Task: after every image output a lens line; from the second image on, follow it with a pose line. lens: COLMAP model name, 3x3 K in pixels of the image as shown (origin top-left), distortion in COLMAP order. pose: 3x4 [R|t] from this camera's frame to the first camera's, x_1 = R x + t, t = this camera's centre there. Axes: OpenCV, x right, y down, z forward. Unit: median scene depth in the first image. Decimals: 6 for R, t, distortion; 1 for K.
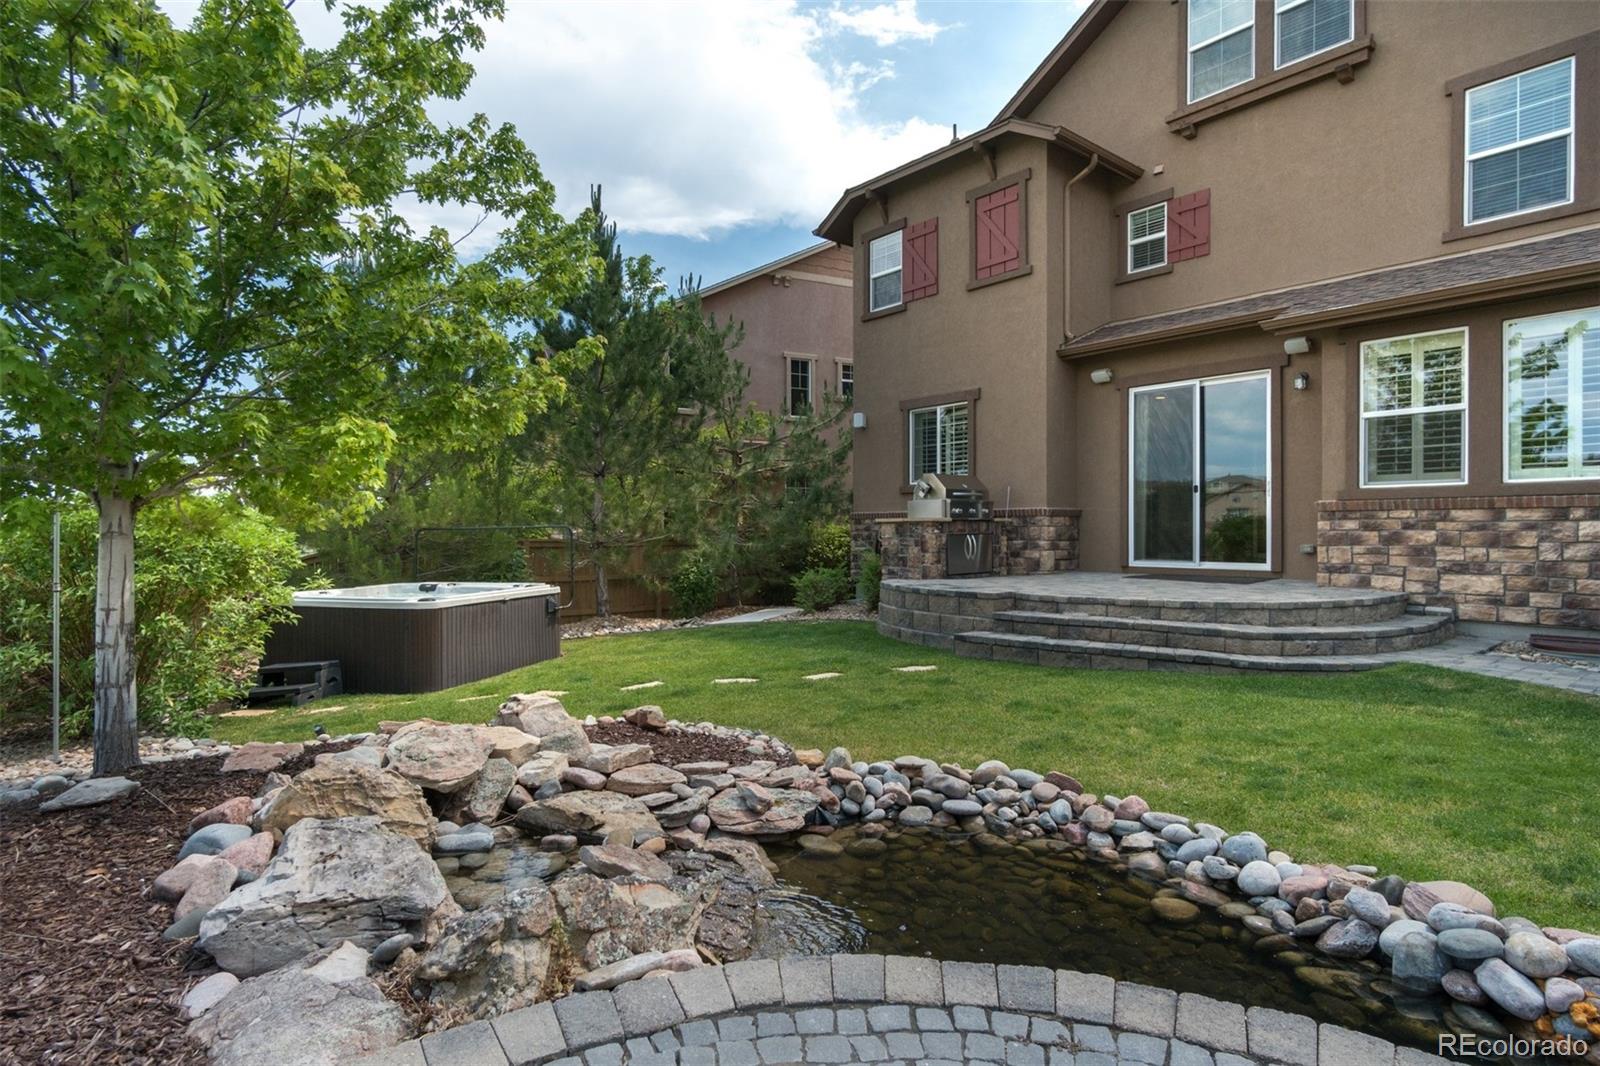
lens RADIAL K [[851.9, 0, 797.9], [0, 851.9, 534.0], [0, 0, 1]] dist [0.003508, 0.002703]
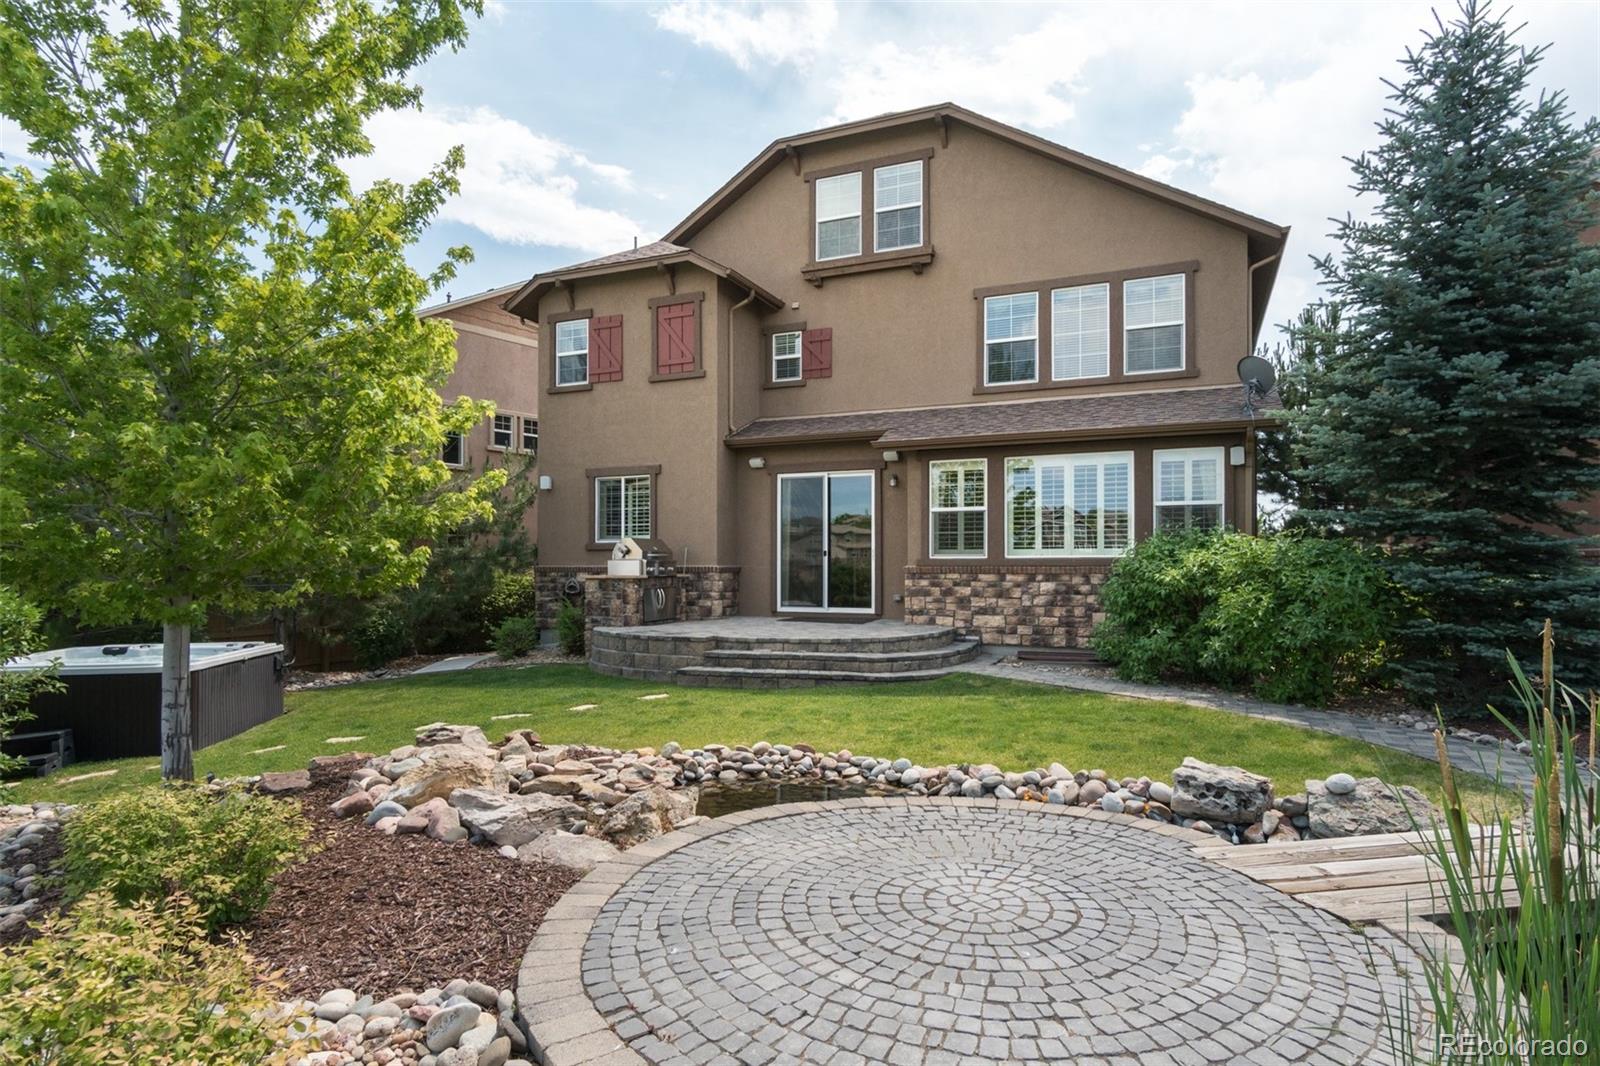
lens RADIAL K [[882.4, 0, 799.5], [0, 882.4, 565.8], [0, 0, 1]] dist [0.007992, 0.001706]
pose [[0.895835, 0.001077, 0.444385, -0.232773], [0.000602, 0.999993, -0.003637, -0.034784], [-0.444386, 0.003526, 0.895829, -0.284506]]
